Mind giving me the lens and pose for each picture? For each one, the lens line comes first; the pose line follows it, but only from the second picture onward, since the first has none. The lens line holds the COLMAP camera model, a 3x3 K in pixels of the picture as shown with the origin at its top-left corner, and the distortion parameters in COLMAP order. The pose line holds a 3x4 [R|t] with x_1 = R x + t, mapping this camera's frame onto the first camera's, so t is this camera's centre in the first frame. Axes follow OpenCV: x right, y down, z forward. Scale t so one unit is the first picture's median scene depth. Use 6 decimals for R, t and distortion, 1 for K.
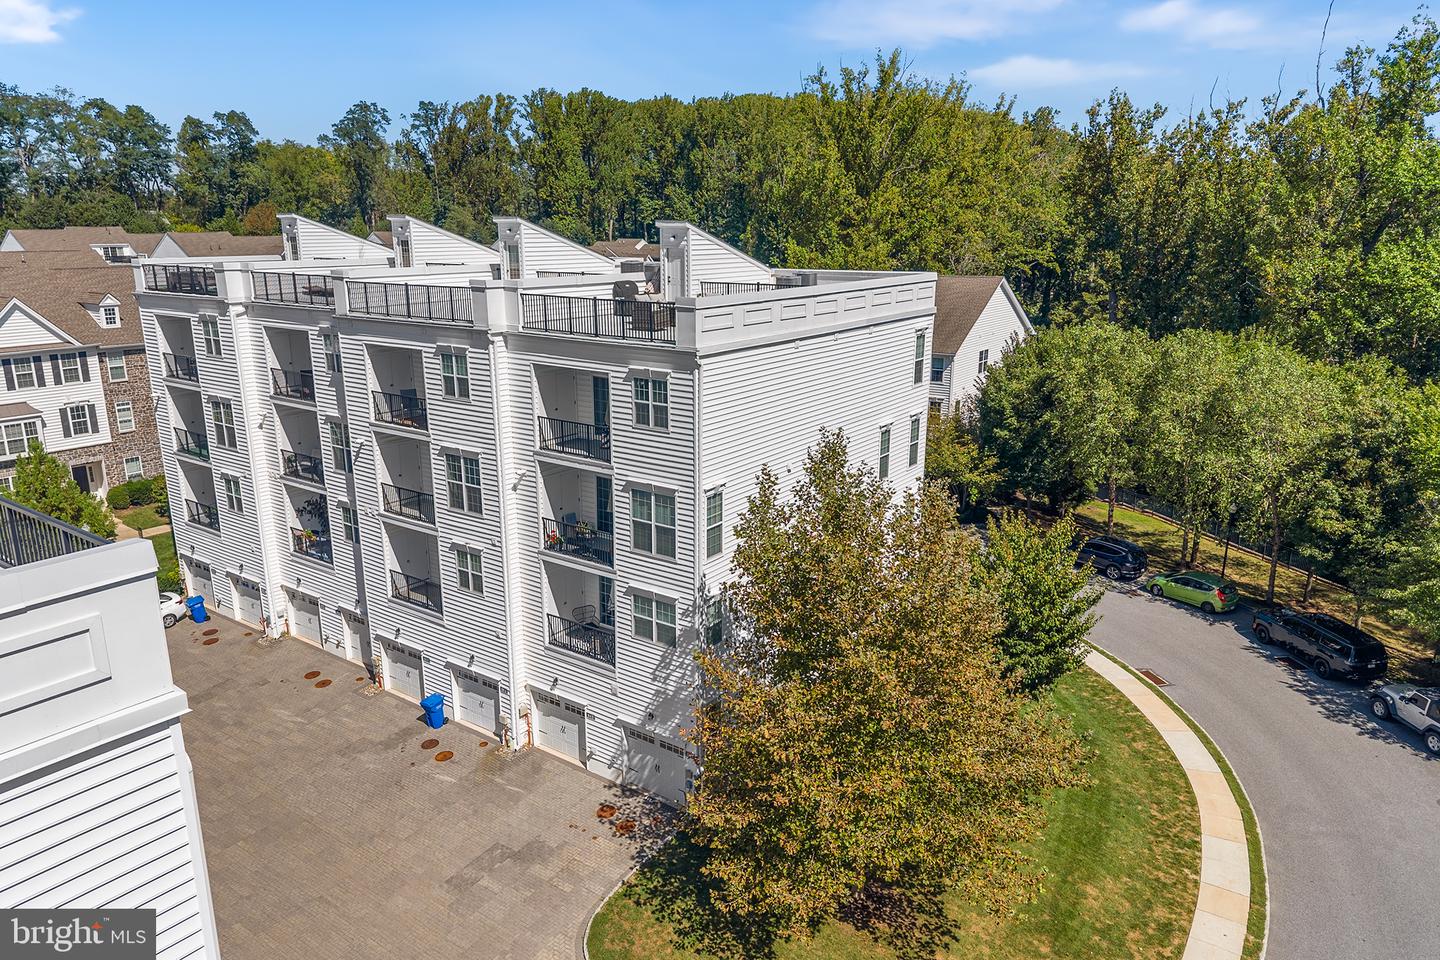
lens RADIAL K [[964.5, 0, 715.4], [0, 964.5, 485.9], [0, 0, 1]] dist [0.033375, -0.028300]
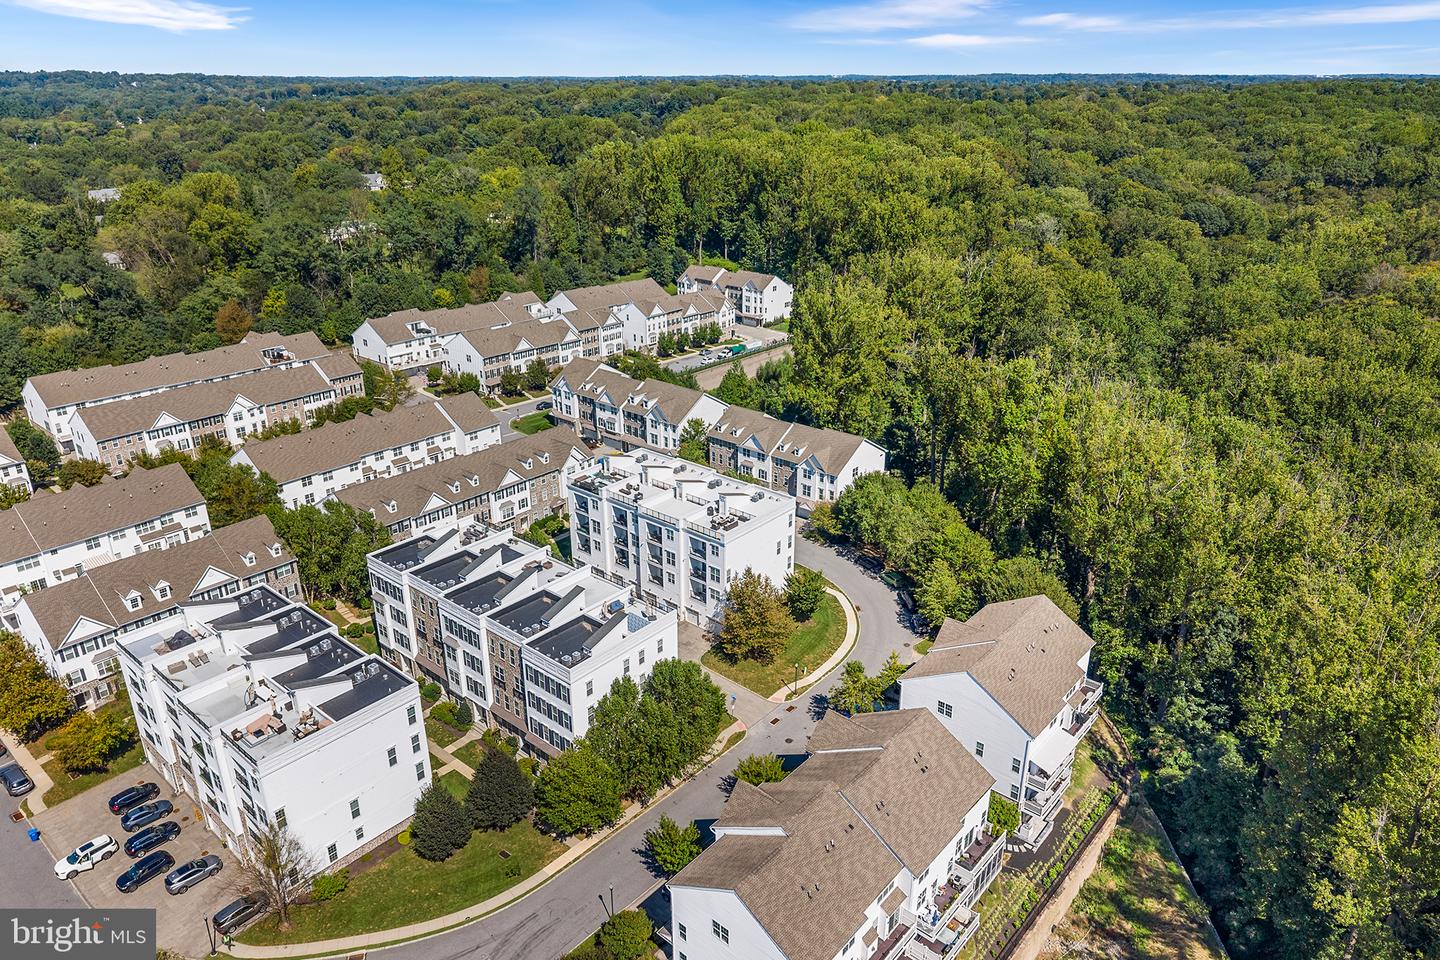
lens RADIAL K [[964.5, 0, 723.8], [0, 964.5, 481.3], [0, 0, 1]] dist [0.033375, -0.028300]
pose [[0.996970, 0.029287, -0.072067, 0.261568], [-0.019921, 0.991650, 0.127411, -0.877448], [0.075197, -0.125590, 0.989228, -3.093278]]
